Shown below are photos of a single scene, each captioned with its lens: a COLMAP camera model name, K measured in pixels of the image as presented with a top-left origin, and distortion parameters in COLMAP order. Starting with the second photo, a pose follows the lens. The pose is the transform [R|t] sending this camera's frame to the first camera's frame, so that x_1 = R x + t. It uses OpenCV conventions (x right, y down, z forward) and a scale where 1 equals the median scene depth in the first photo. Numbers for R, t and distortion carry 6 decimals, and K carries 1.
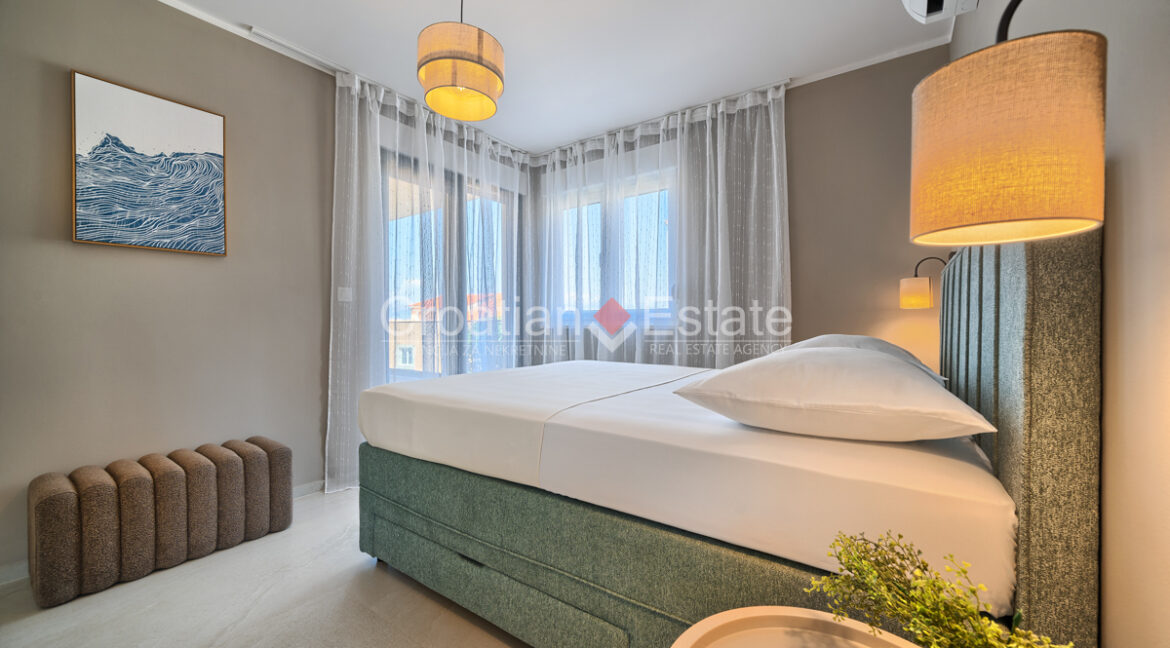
lens RADIAL K [[442.9, 0, 585.0], [0, 442.9, 324.0], [0, 0, 1]] dist [0.000756, -0.009663]
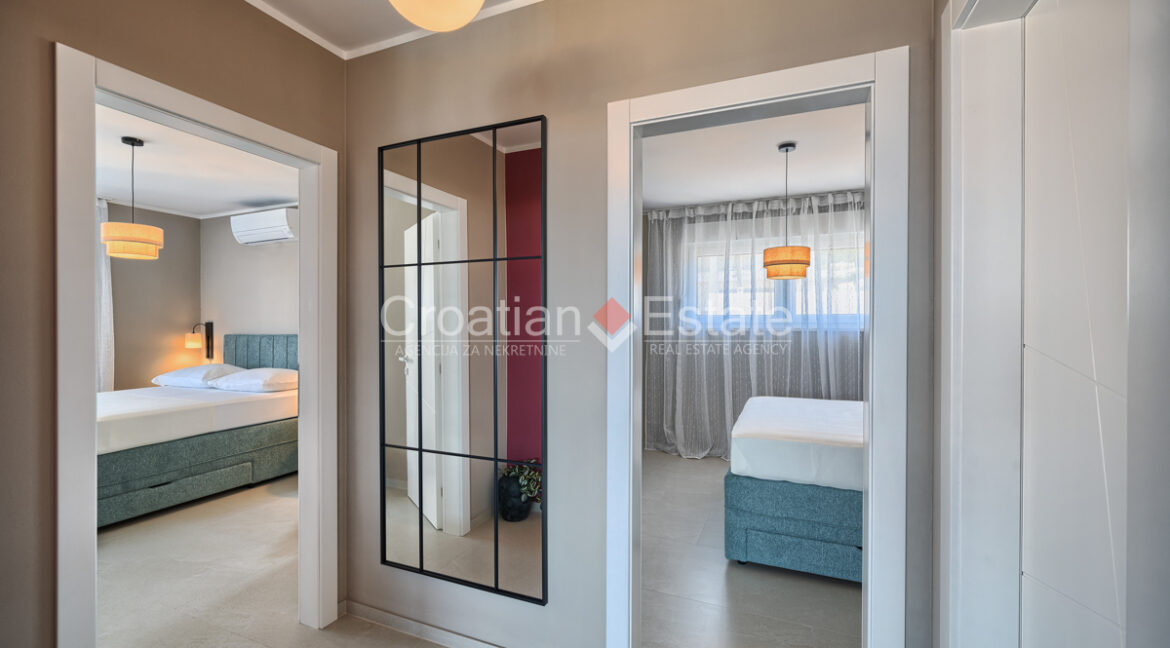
lens RADIAL K [[483.1, 0, 580.0], [0, 483.1, 326.1], [0, 0, 1]] dist [-0.002066, -0.000142]
pose [[-0.179967, 0.001645, 0.983671, -2.135299], [0.004323, 0.999990, -0.000881, -0.157077], [-0.983663, 0.004094, -0.179973, -0.410942]]
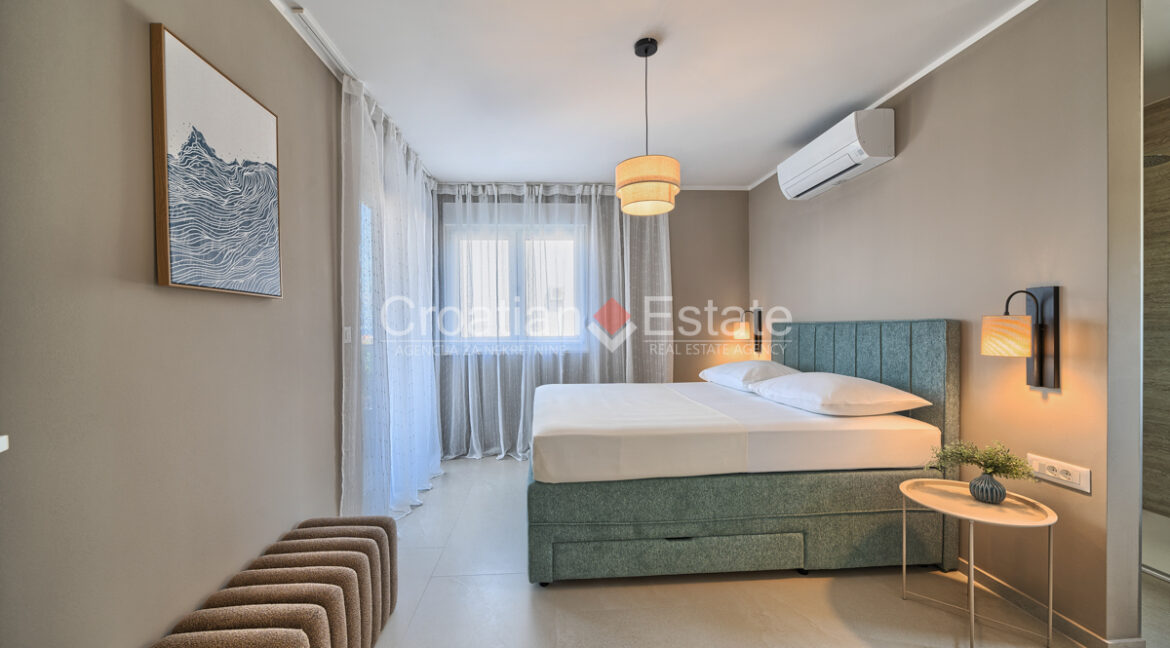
lens RADIAL K [[431.9, 0, 585.9], [0, 431.9, 329.3], [0, 0, 1]] dist [-0.002628, 0.000023]
pose [[0.775464, -0.009808, 0.631316, -1.009653], [0.008693, 0.999950, 0.004858, -0.111732], [-0.631332, 0.001721, 0.775511, 0.081079]]
